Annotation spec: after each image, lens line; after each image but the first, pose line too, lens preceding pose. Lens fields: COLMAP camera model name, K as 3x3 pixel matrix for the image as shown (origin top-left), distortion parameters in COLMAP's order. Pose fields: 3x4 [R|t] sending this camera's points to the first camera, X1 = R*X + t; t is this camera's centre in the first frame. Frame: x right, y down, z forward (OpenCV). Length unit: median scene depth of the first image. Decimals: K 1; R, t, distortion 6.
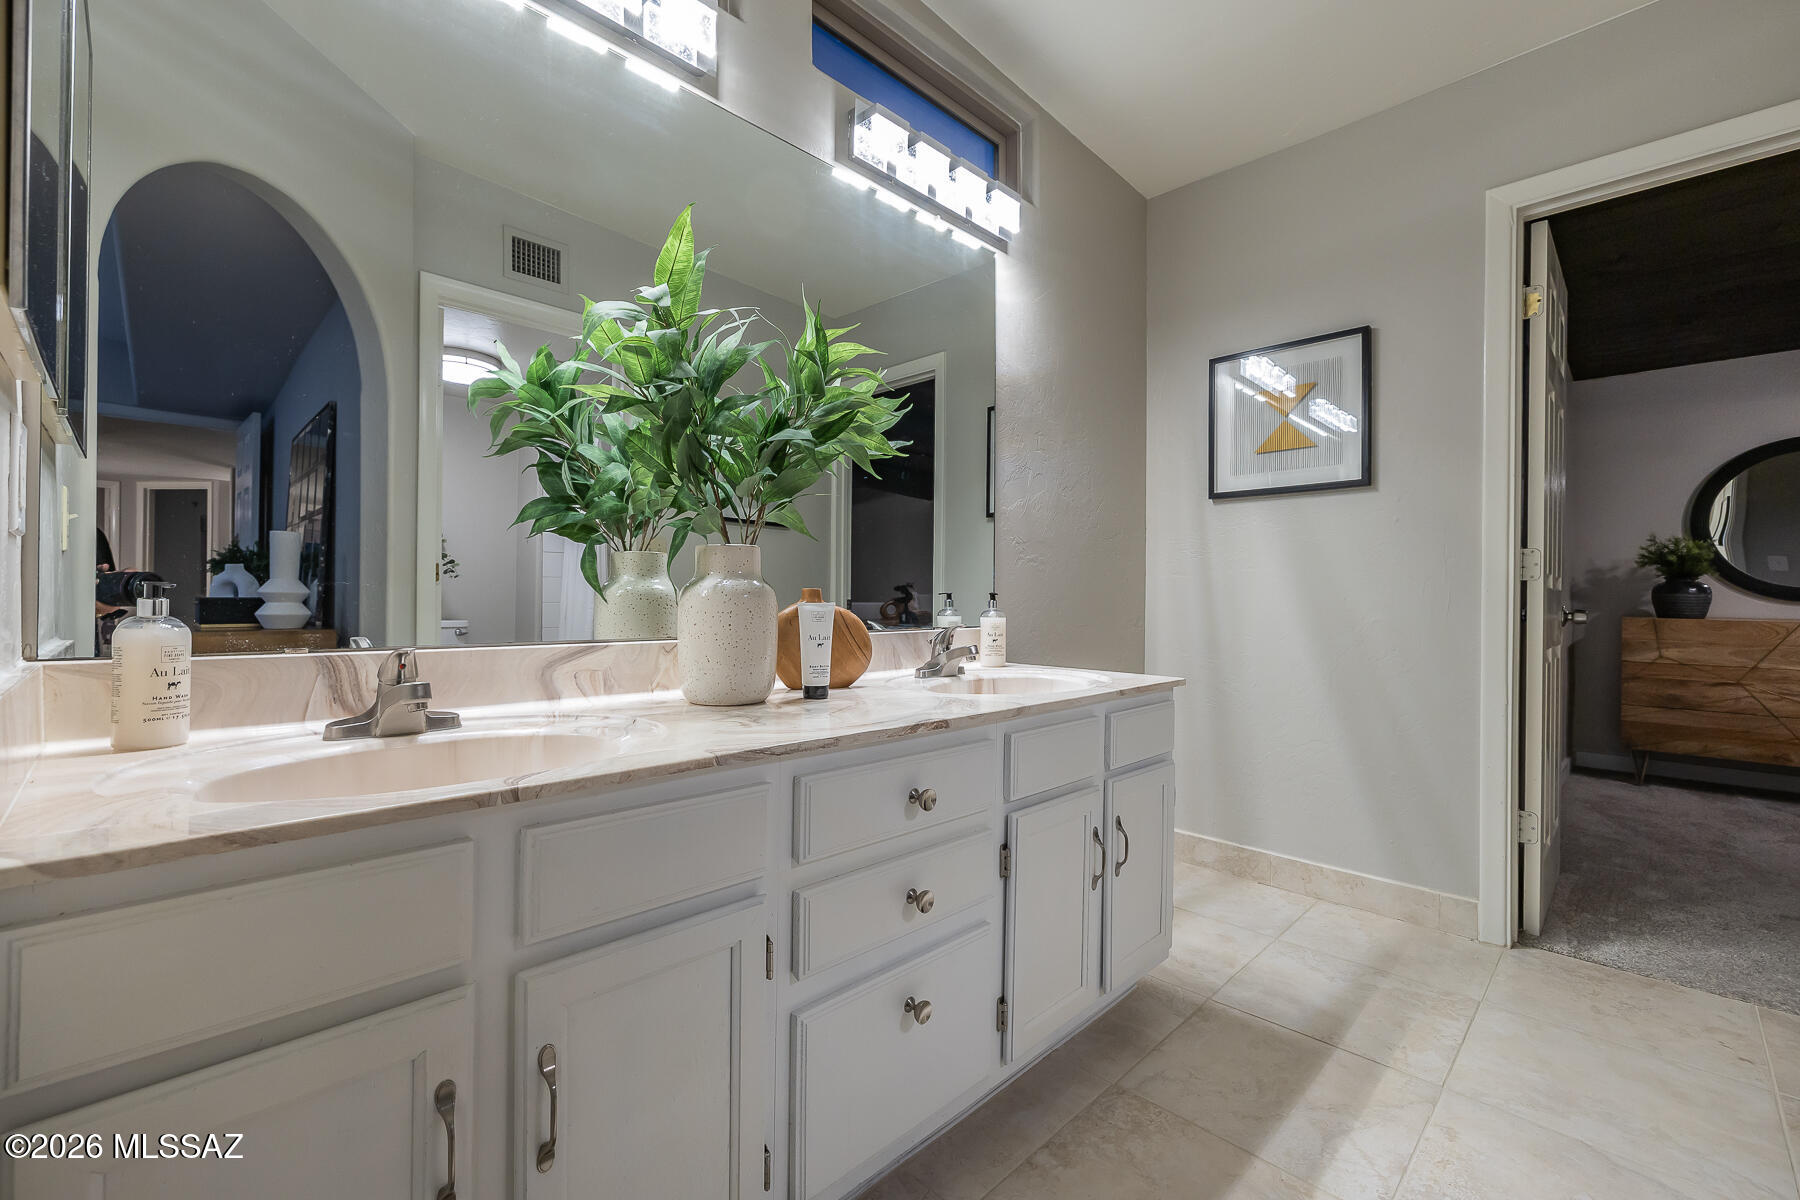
lens RADIAL K [[772.3, 0, 898.7], [0, 772.3, 592.3], [0, 0, 1]] dist [0.001364, -0.000001]
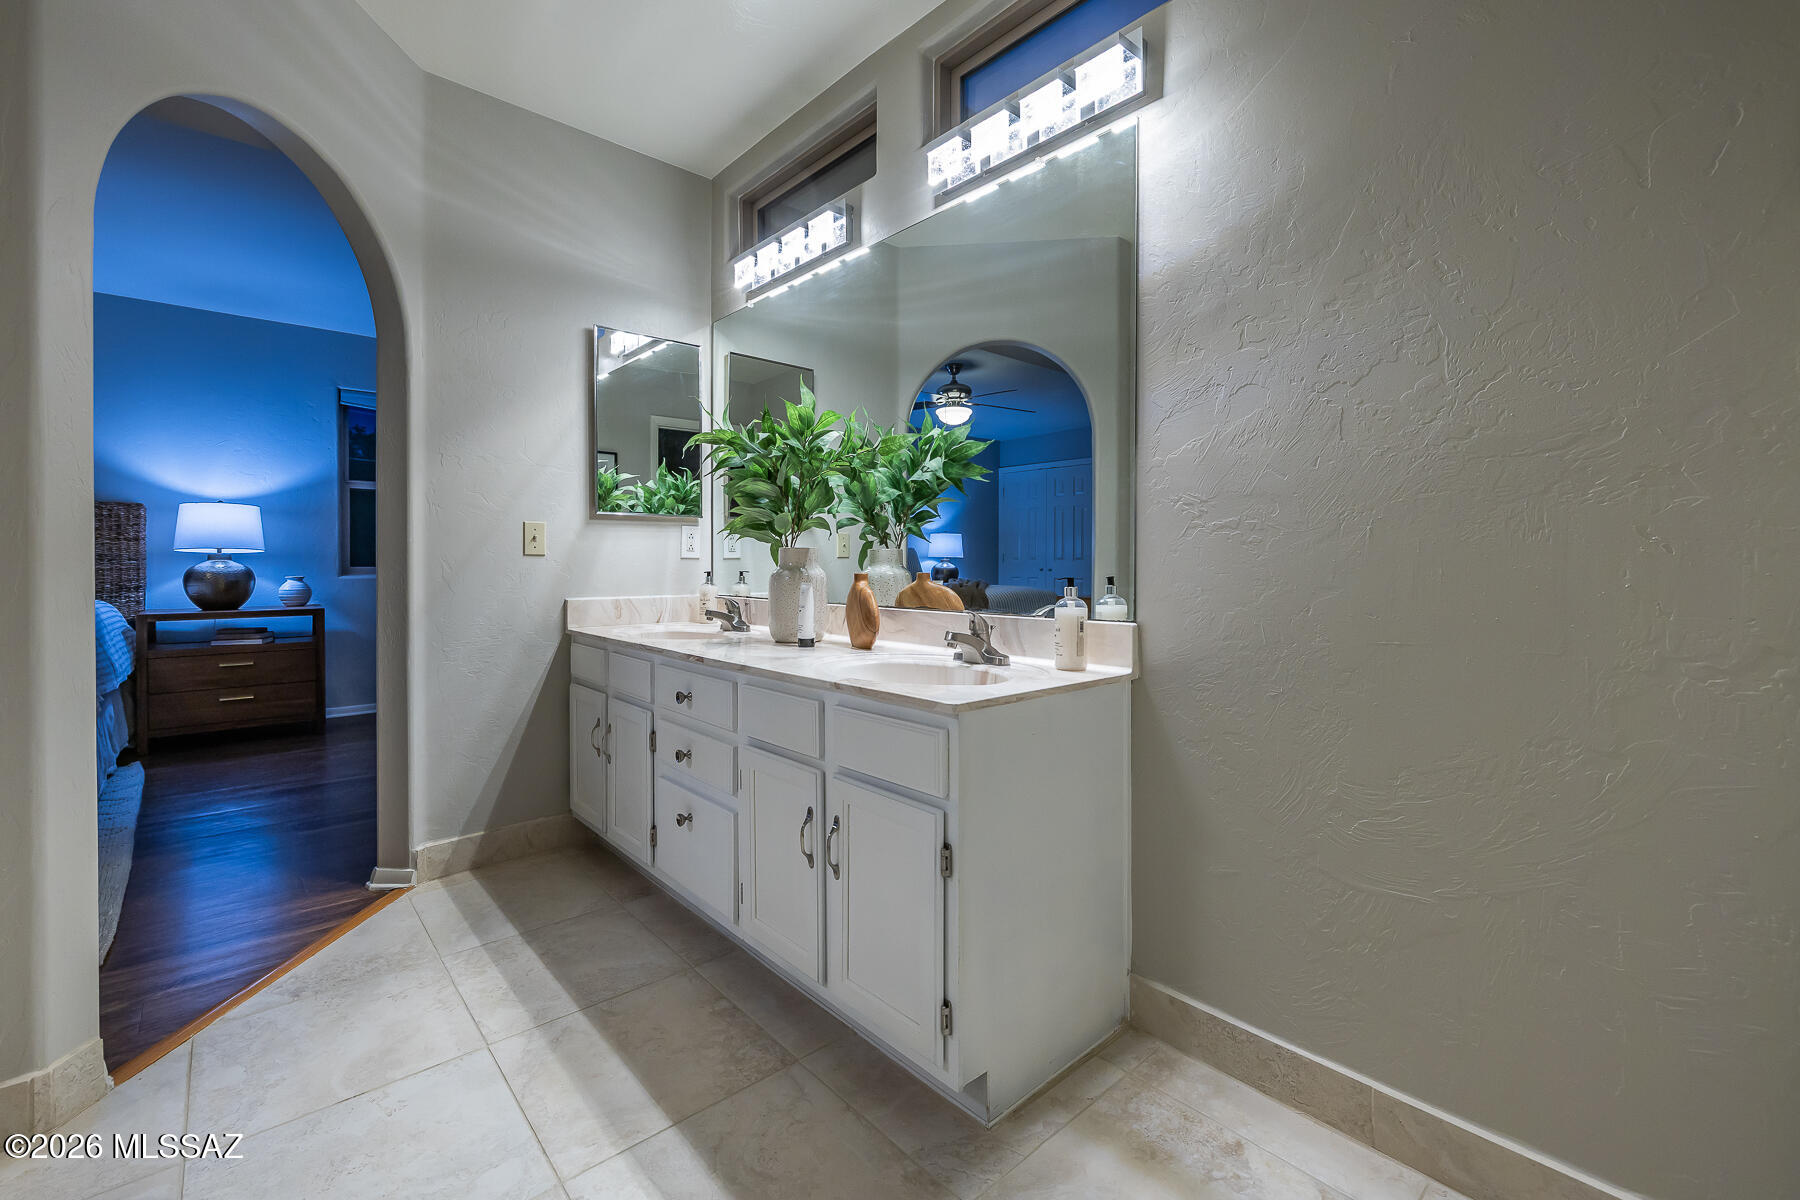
lens RADIAL K [[746.5, 0, 902.1], [0, 746.5, 570.2], [0, 0, 1]] dist [-0.020549, -0.000276]
pose [[-0.050877, 0.002477, -0.998702, 1.178019], [-0.000357, 0.999997, 0.002499, -0.010517], [0.998705, 0.000484, -0.050875, 1.125602]]
